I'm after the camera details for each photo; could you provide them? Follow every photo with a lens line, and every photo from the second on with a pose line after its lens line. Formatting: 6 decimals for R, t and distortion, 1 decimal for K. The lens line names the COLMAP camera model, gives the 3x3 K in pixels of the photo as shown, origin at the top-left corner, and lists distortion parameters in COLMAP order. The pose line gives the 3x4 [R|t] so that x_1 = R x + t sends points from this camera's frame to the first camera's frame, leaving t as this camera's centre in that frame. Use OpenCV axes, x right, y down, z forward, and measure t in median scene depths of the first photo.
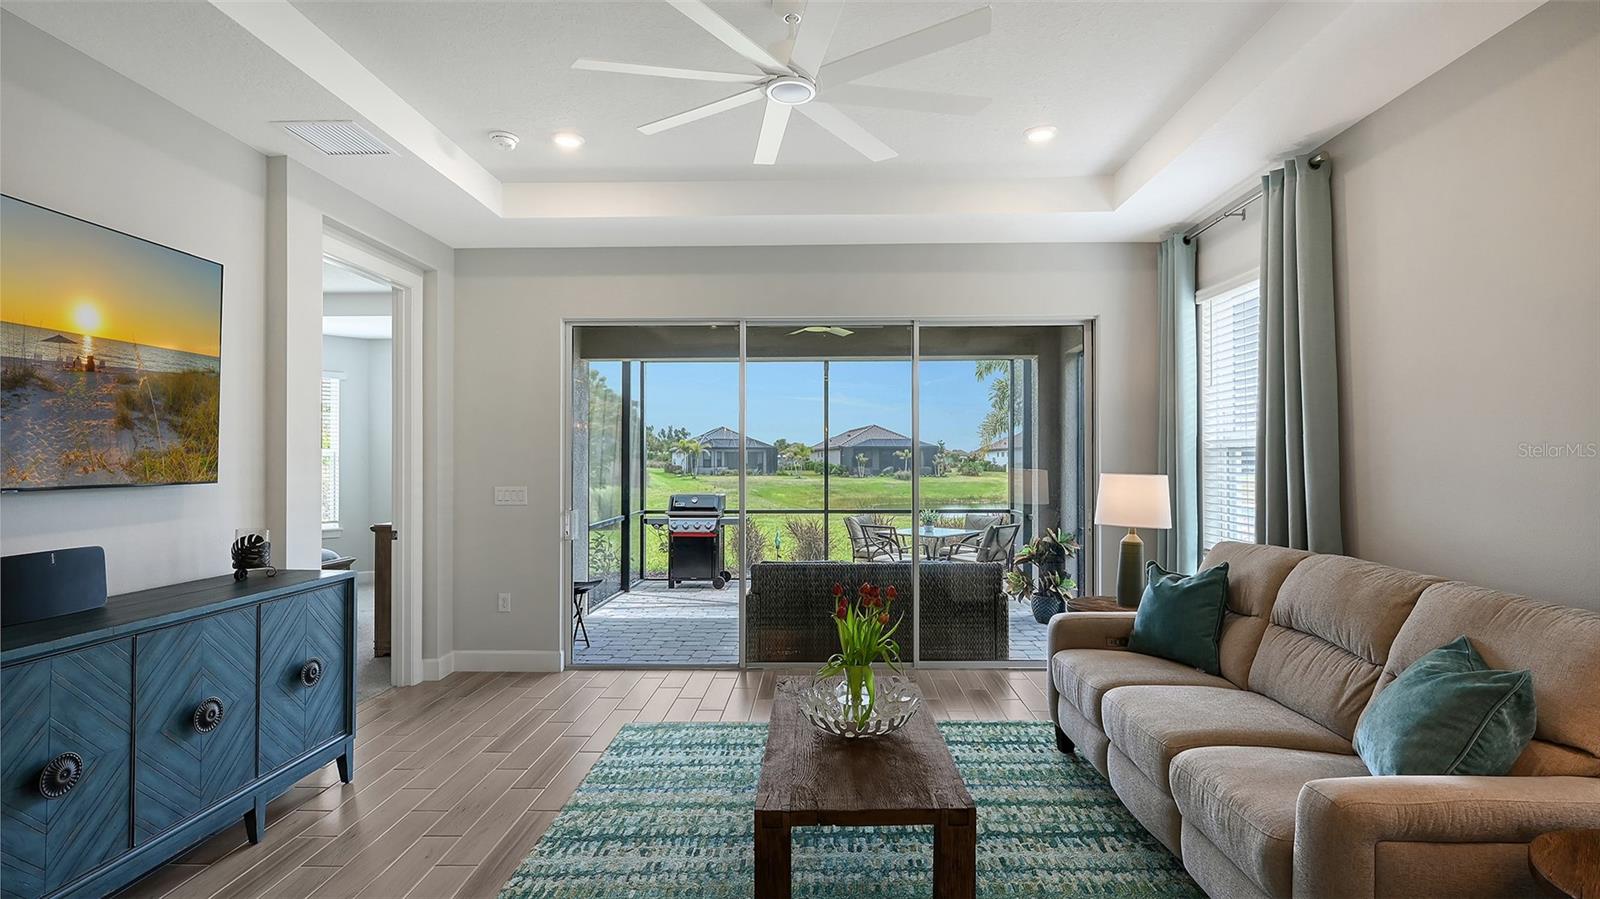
lens RADIAL K [[759.6, 0, 821.5], [0, 759.6, 451.5], [0, 0, 1]] dist [0.000238, -0.000079]
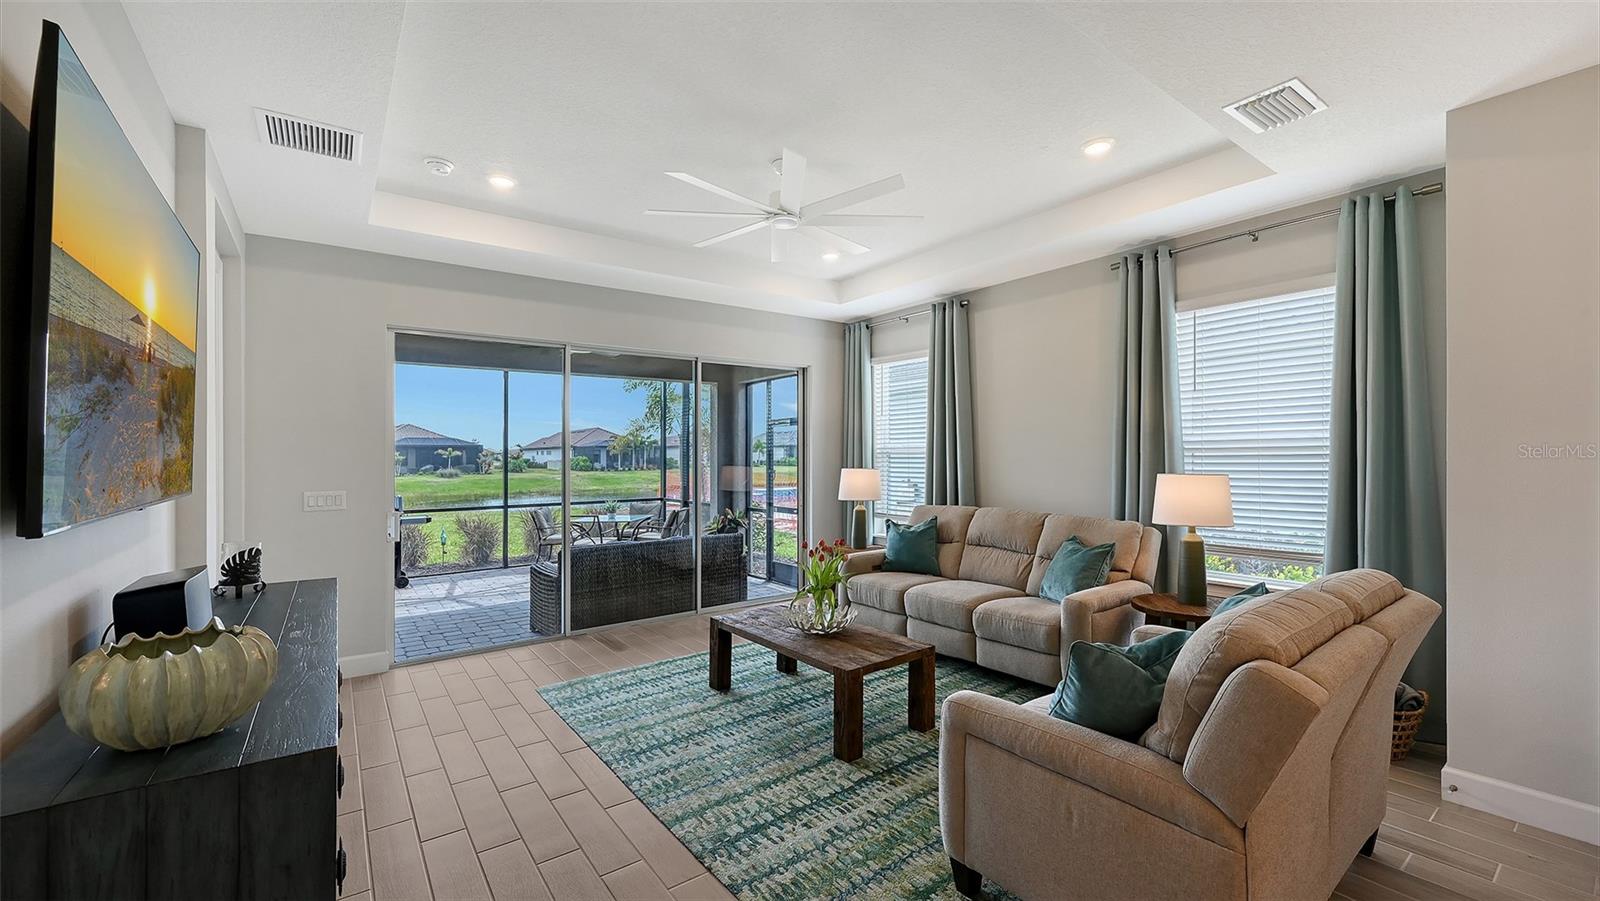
lens RADIAL K [[641.2, 0, 820.6], [0, 641.2, 459.1], [0, 0, 1]] dist [-0.000381, -0.000015]
pose [[0.786705, -0.006706, 0.617293, -0.601649], [-0.001828, 0.999911, 0.013193, -0.010499], [-0.617327, -0.011507, 0.786622, -0.048242]]
